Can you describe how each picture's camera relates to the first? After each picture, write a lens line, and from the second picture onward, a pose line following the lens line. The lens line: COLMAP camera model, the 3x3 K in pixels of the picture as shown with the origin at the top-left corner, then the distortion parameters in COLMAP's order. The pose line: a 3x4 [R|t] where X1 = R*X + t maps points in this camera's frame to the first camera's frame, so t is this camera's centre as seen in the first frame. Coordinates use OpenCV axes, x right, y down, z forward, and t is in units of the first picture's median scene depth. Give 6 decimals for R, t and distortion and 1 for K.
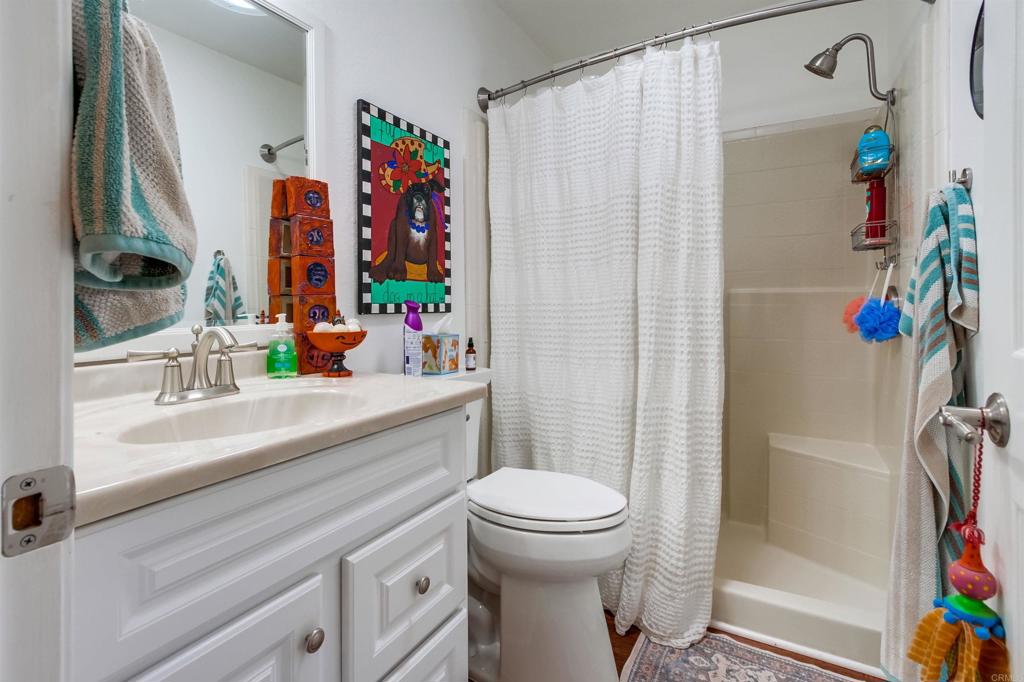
lens RADIAL K [[473.6, 0, 509.0], [0, 473.6, 340.3], [0, 0, 1]] dist [-0.013652, 0.000902]
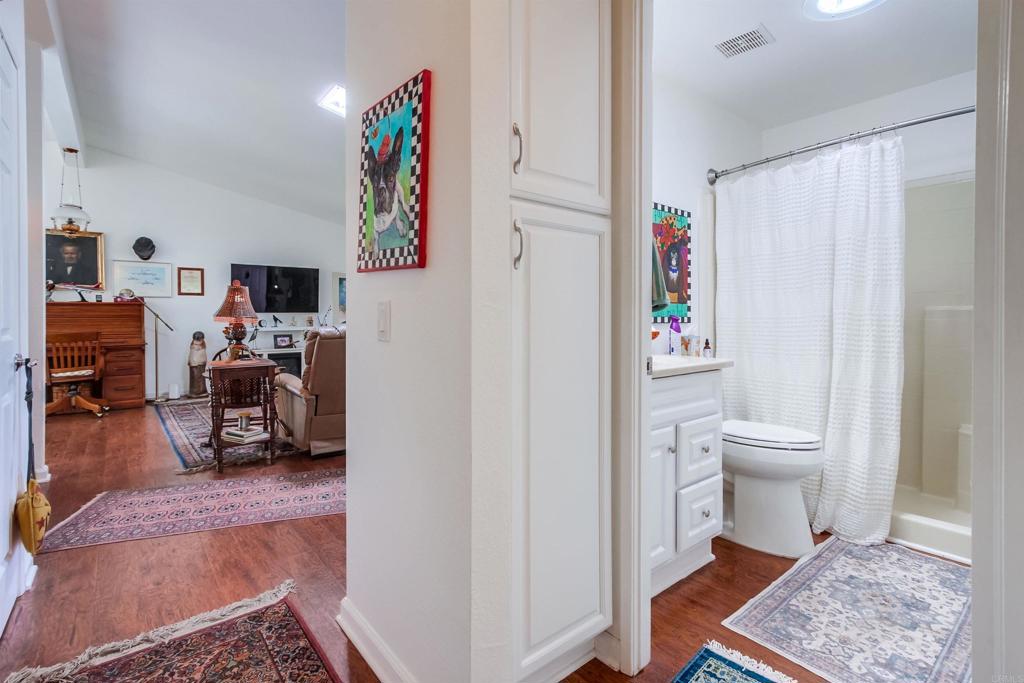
lens RADIAL K [[473.3, 0, 499.1], [0, 473.3, 336.3], [0, 0, 1]] dist [-0.004338, -0.000536]
pose [[0.930519, 0.020111, -0.365690, -0.160438], [-0.034223, 0.998897, -0.032149, 0.063904], [0.364641, 0.042430, 0.930181, -0.761115]]
